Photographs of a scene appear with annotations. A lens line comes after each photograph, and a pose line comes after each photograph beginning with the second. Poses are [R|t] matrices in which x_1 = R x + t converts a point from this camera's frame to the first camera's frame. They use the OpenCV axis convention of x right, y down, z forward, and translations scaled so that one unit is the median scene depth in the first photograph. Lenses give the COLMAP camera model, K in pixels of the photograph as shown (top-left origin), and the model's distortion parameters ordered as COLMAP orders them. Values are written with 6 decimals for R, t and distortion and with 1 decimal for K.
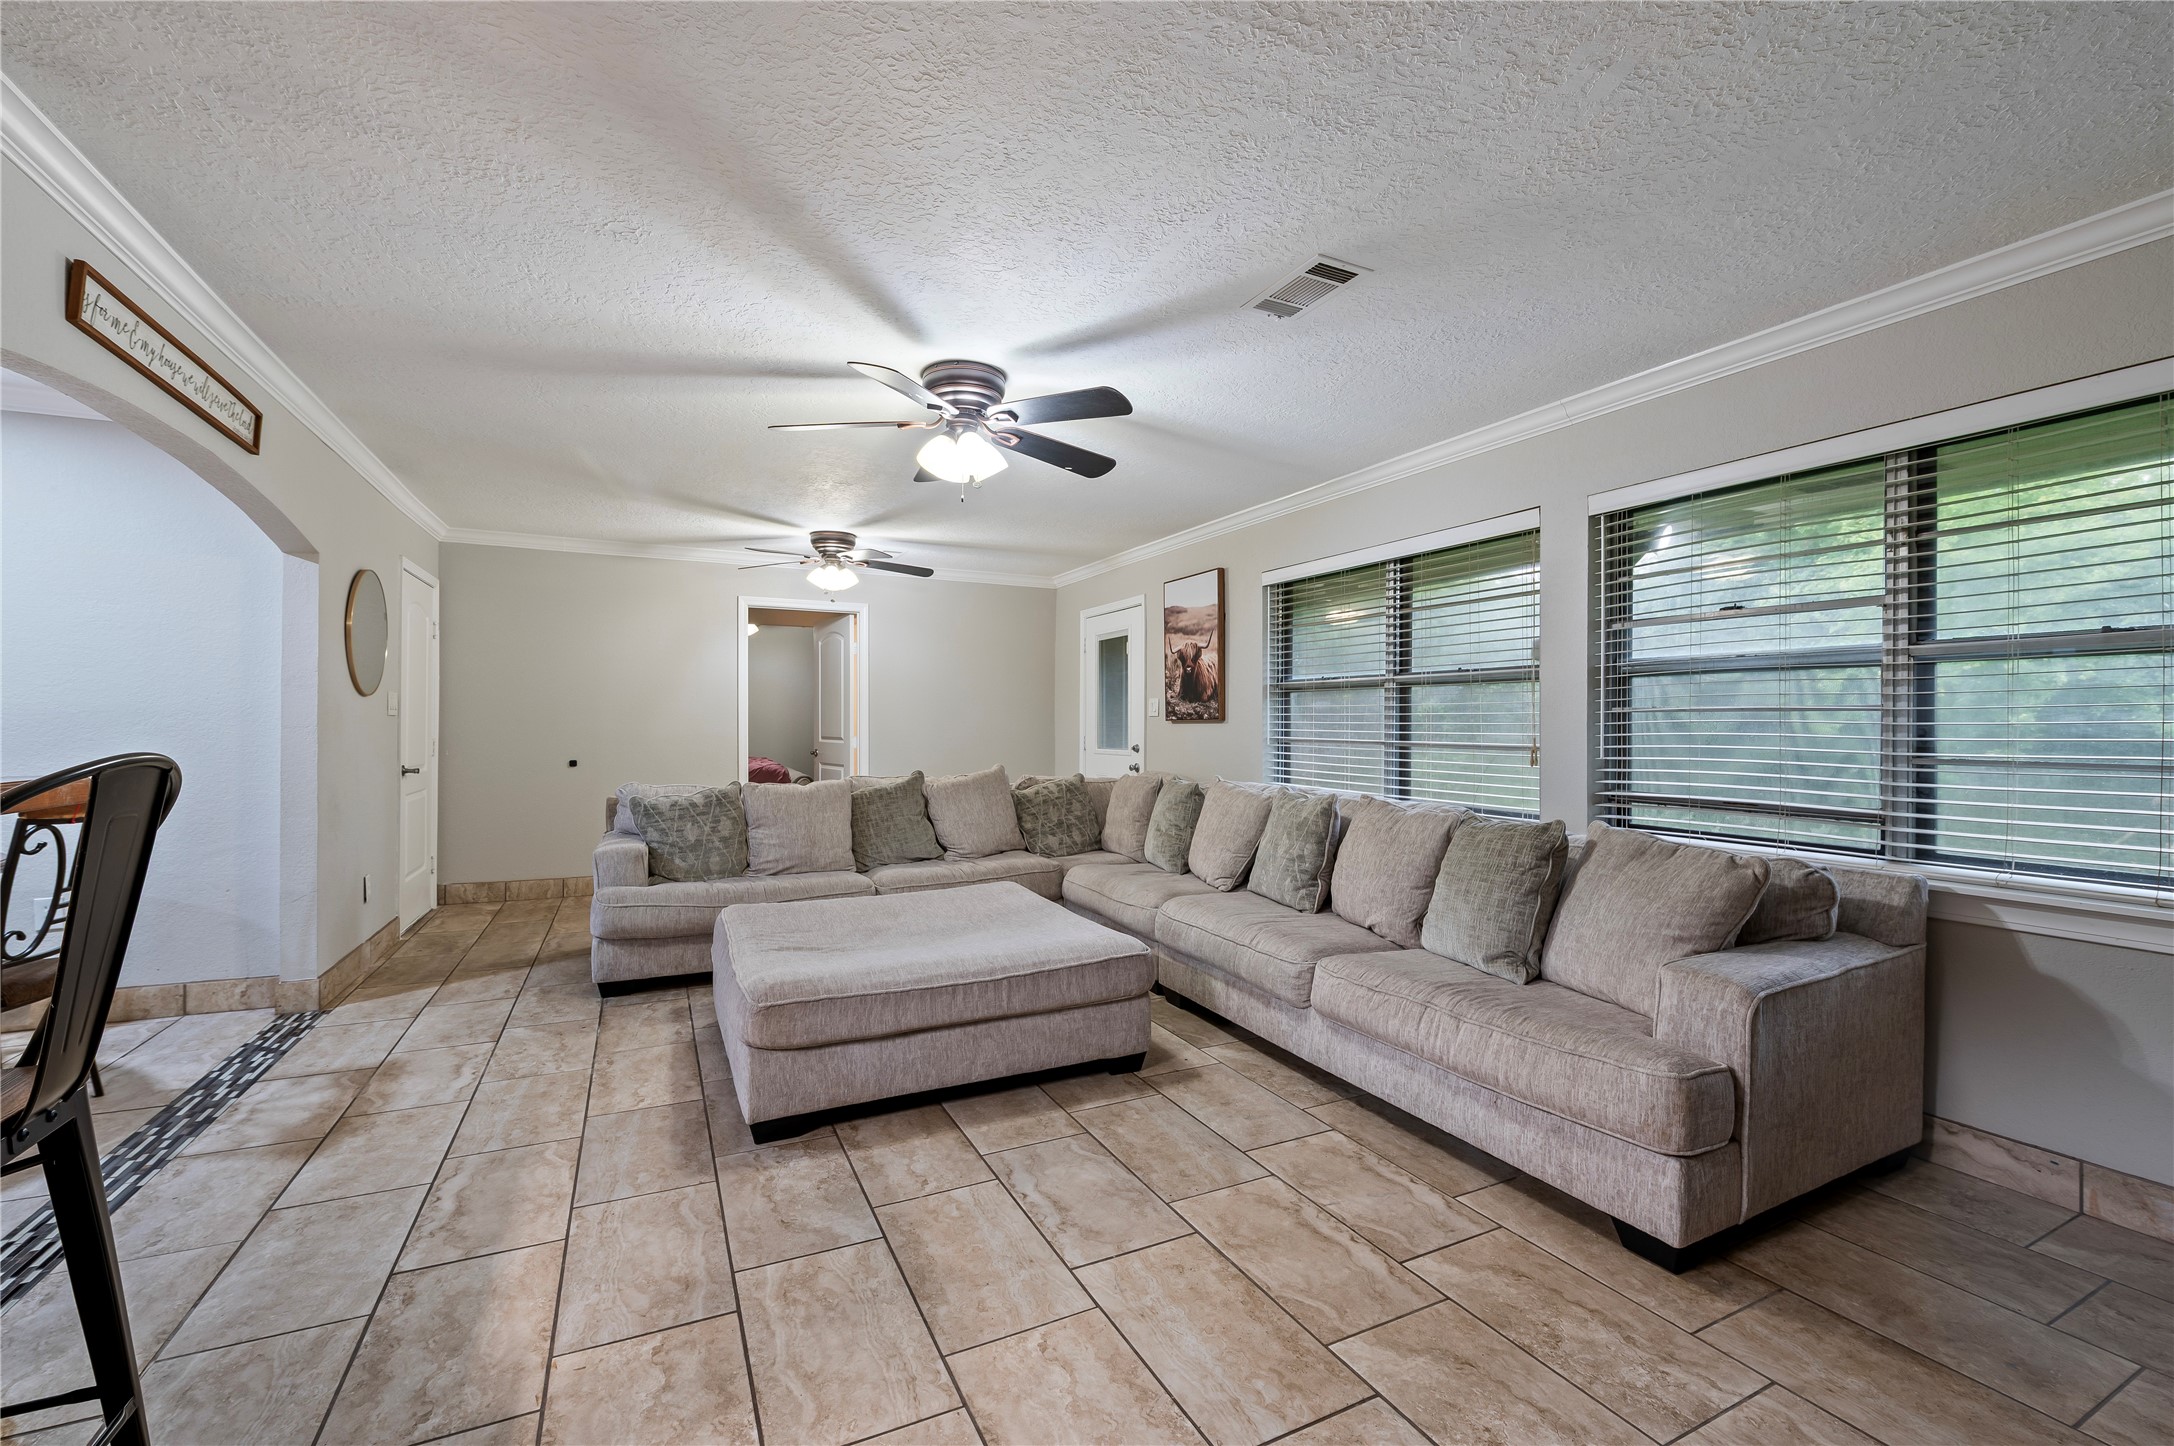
lens RADIAL K [[911.0, 0, 1074.4], [0, 911.0, 713.8], [0, 0, 1]] dist [-0.007595, -0.000769]
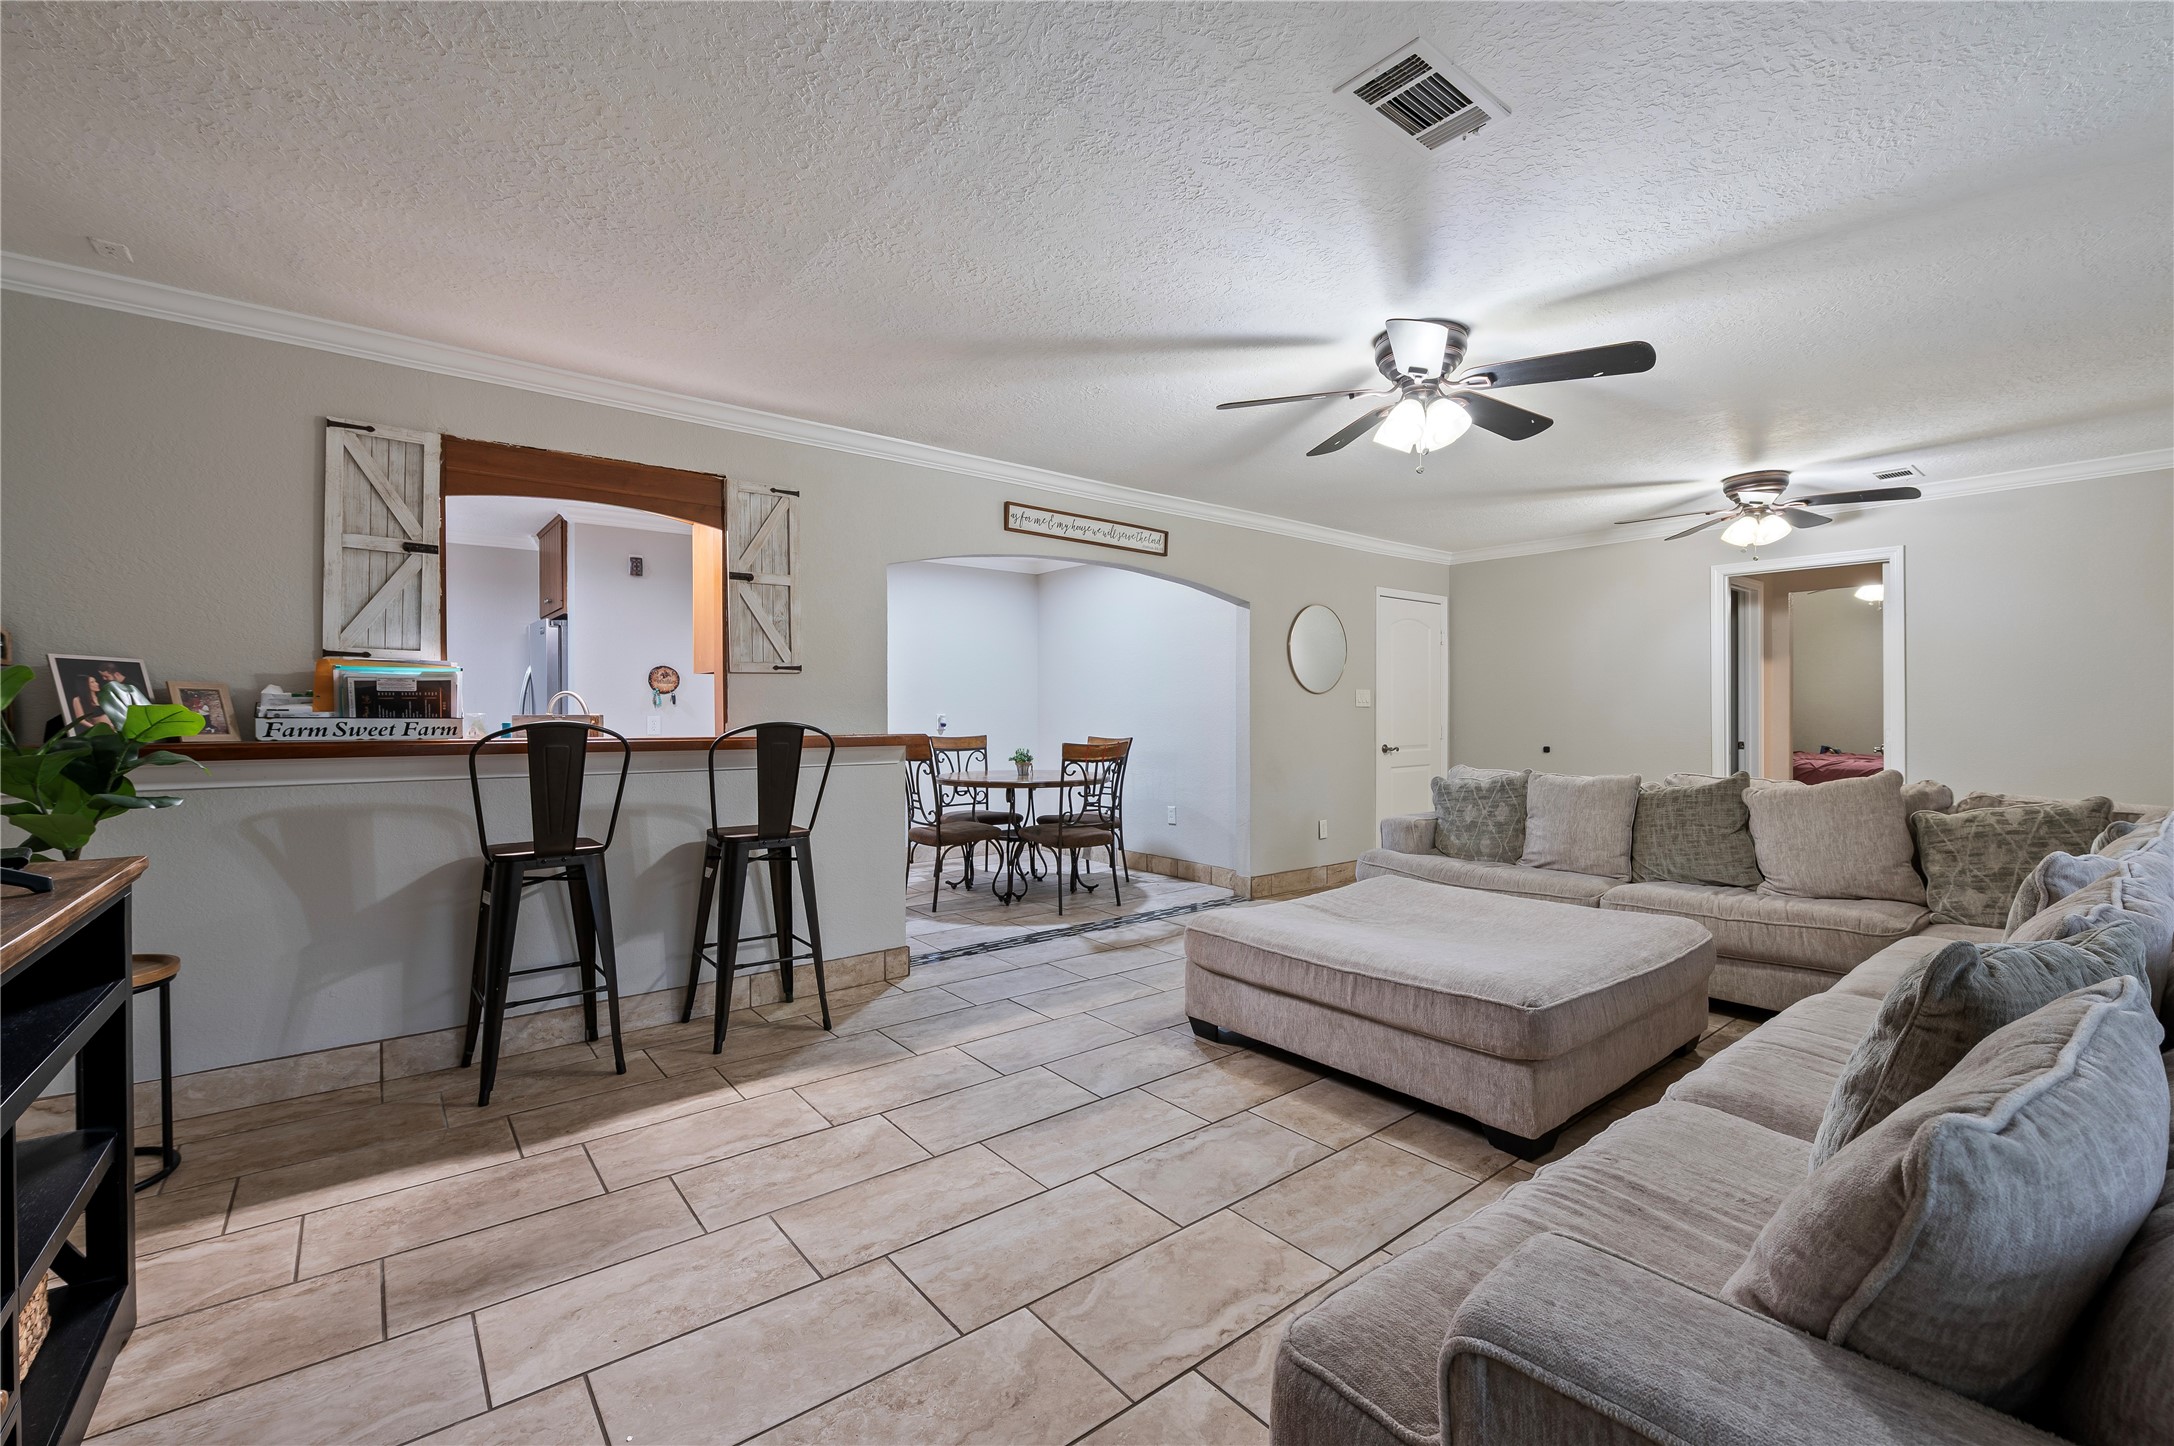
lens RADIAL K [[911.0, 0, 1101.3], [0, 911.0, 716.8], [0, 0, 1]] dist [-0.007595, -0.000769]
pose [[0.220645, -0.000473, -0.975354, 0.663747], [0.013003, 0.999912, 0.002457, 0.010786], [0.975268, -0.013224, 0.220632, 0.437817]]
